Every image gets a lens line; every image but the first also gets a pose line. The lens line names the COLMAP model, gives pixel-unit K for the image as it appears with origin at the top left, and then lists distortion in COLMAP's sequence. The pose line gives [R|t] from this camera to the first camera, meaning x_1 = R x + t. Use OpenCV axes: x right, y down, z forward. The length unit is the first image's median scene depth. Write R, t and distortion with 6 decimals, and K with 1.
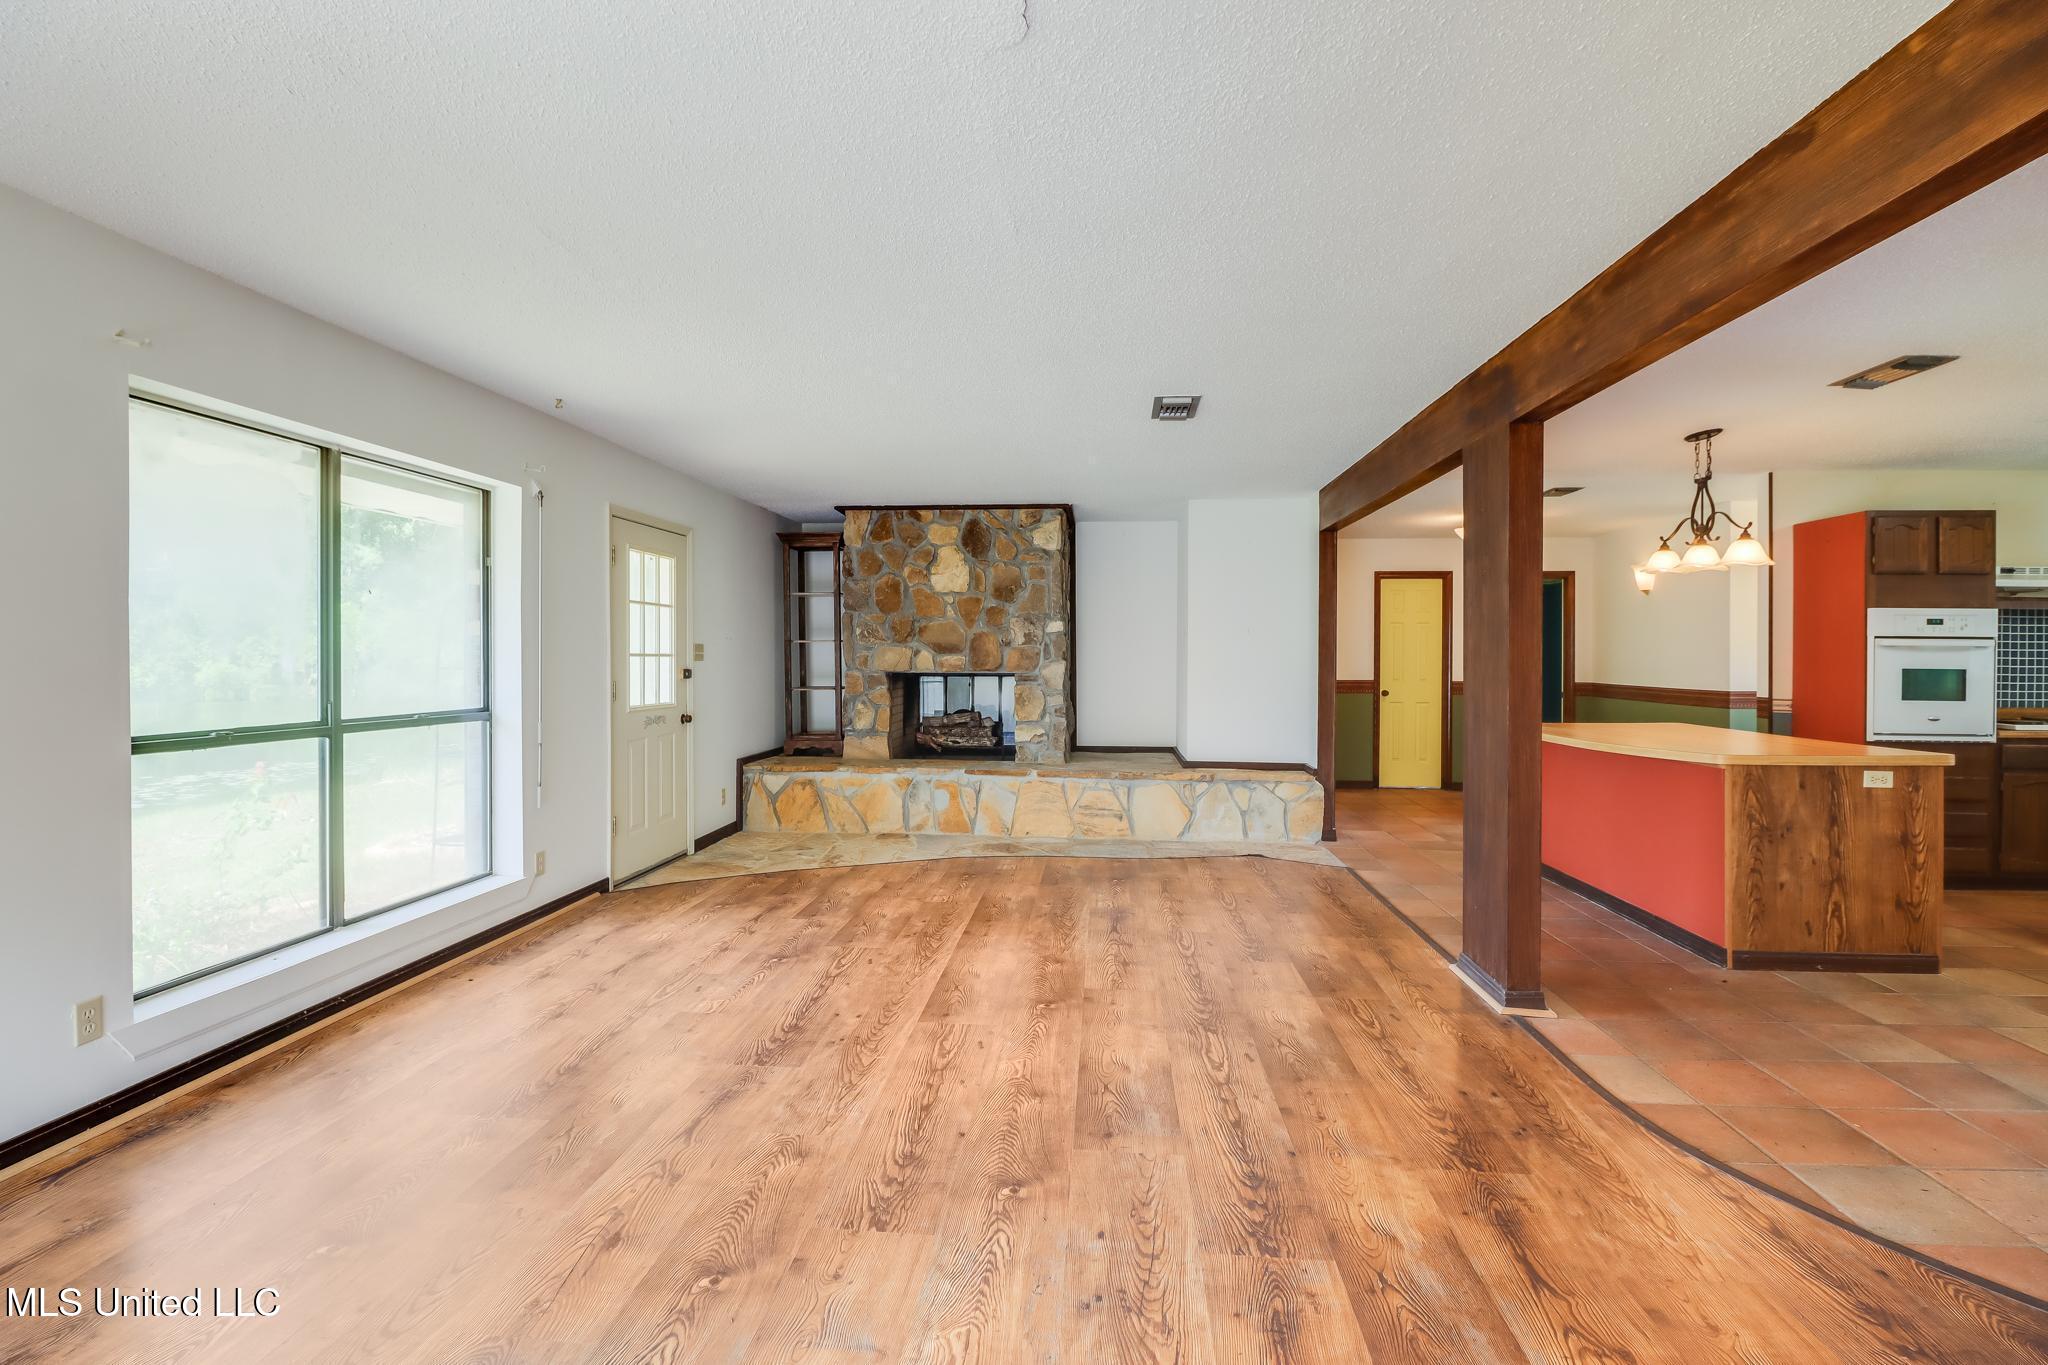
lens RADIAL K [[957.8, 0, 1020.4], [0, 957.8, 659.3], [0, 0, 1]] dist [0.002639, -0.013354]
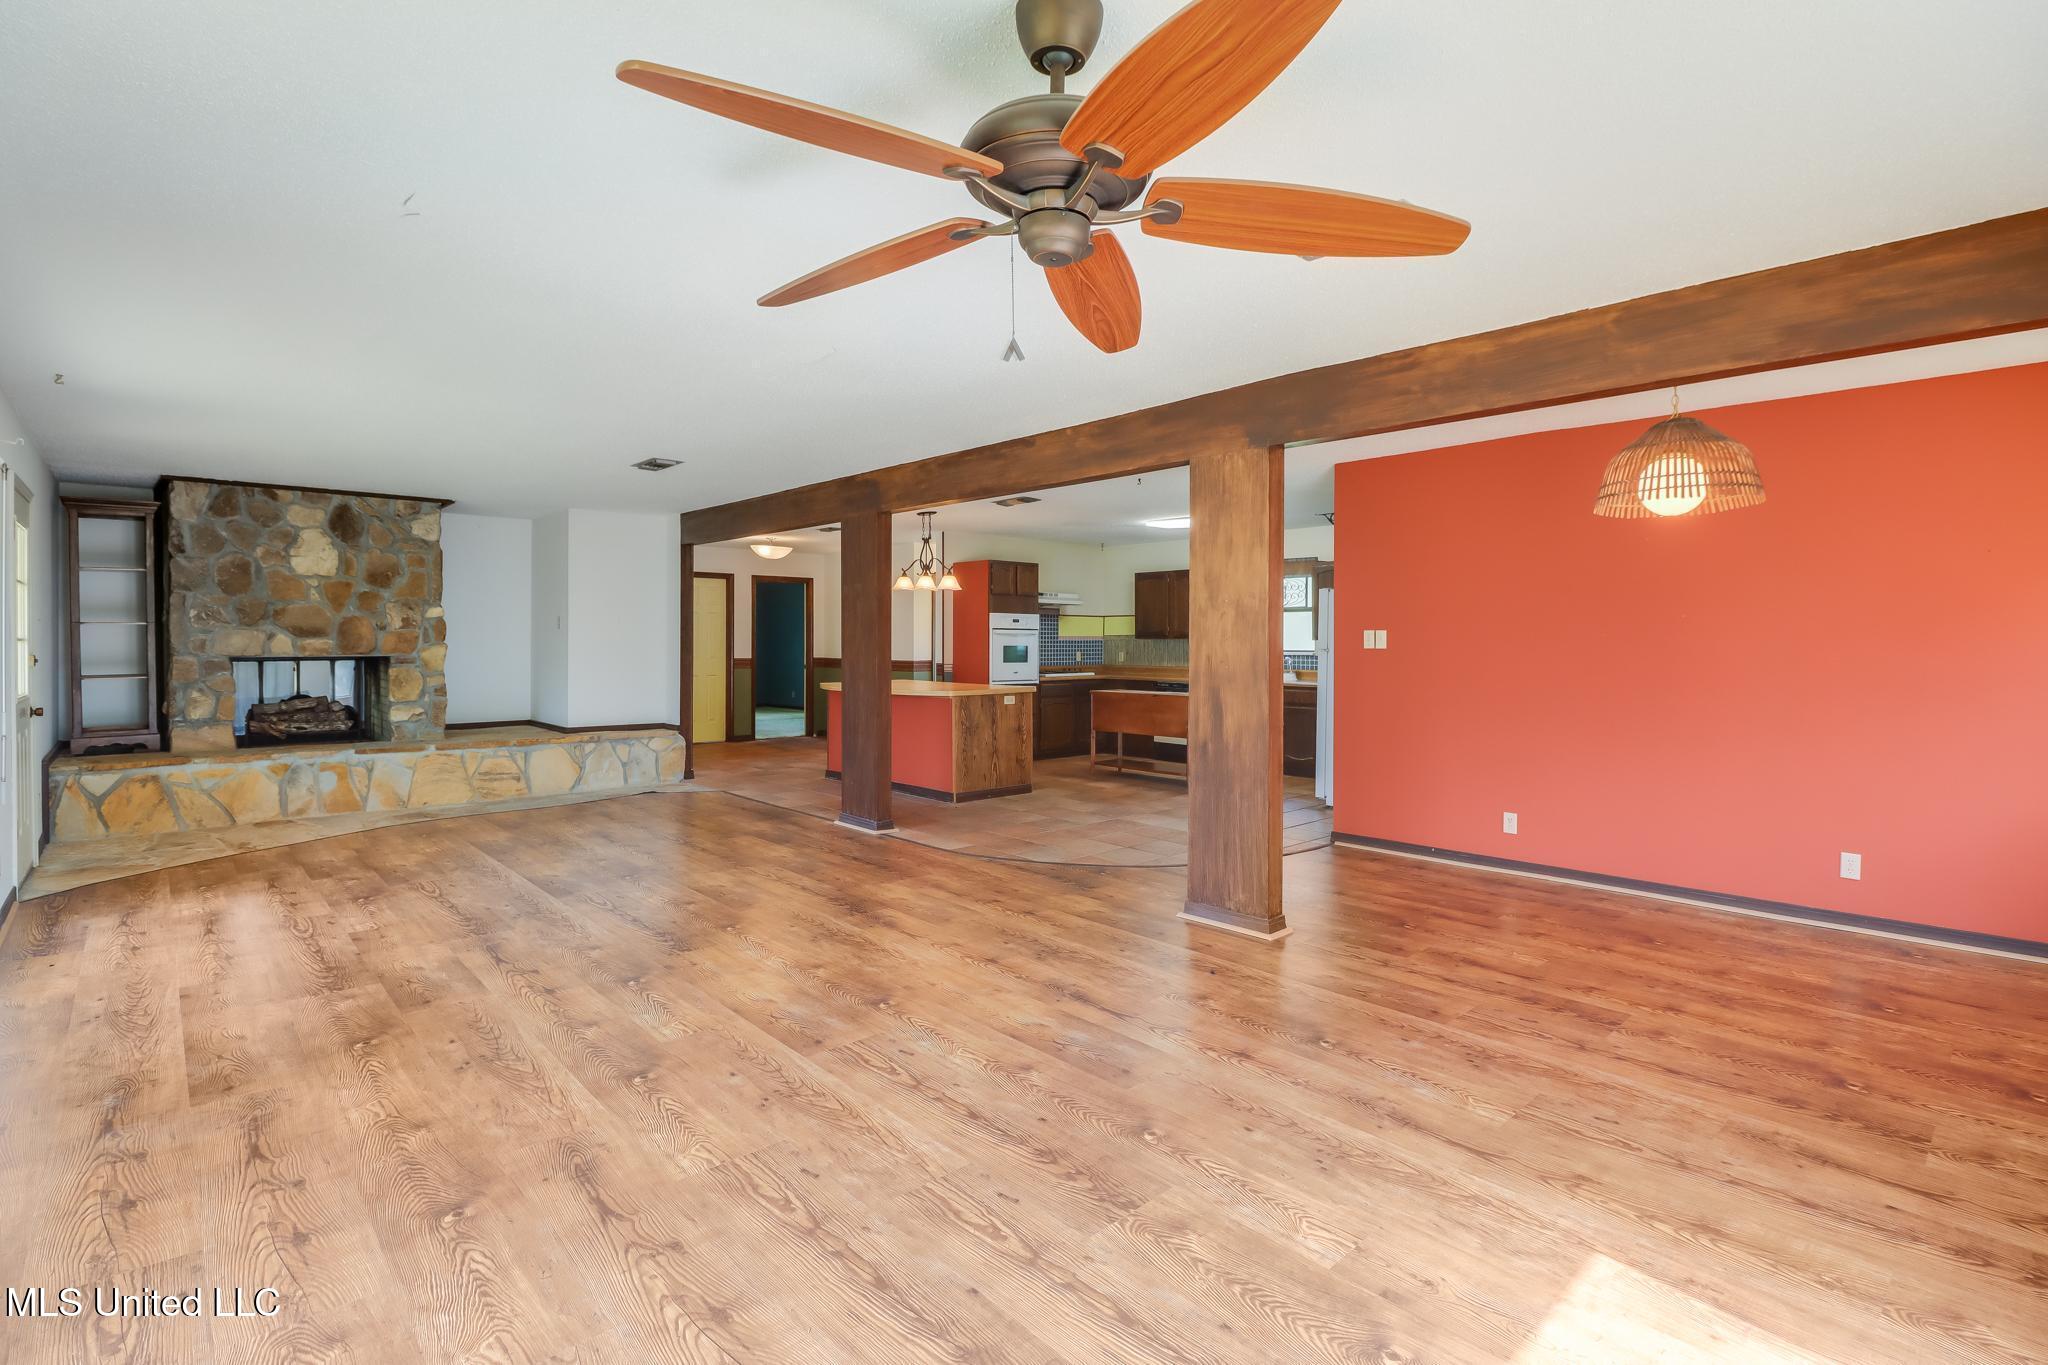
lens RADIAL K [[962.3, 0, 1015.6], [0, 962.3, 642.6], [0, 0, 1]] dist [0.004477, -0.014084]
pose [[0.677341, -0.003916, 0.735659, -0.405459], [0.003091, 0.999992, 0.002477, -0.000899], [-0.735662, 0.000596, 0.677348, -0.270380]]
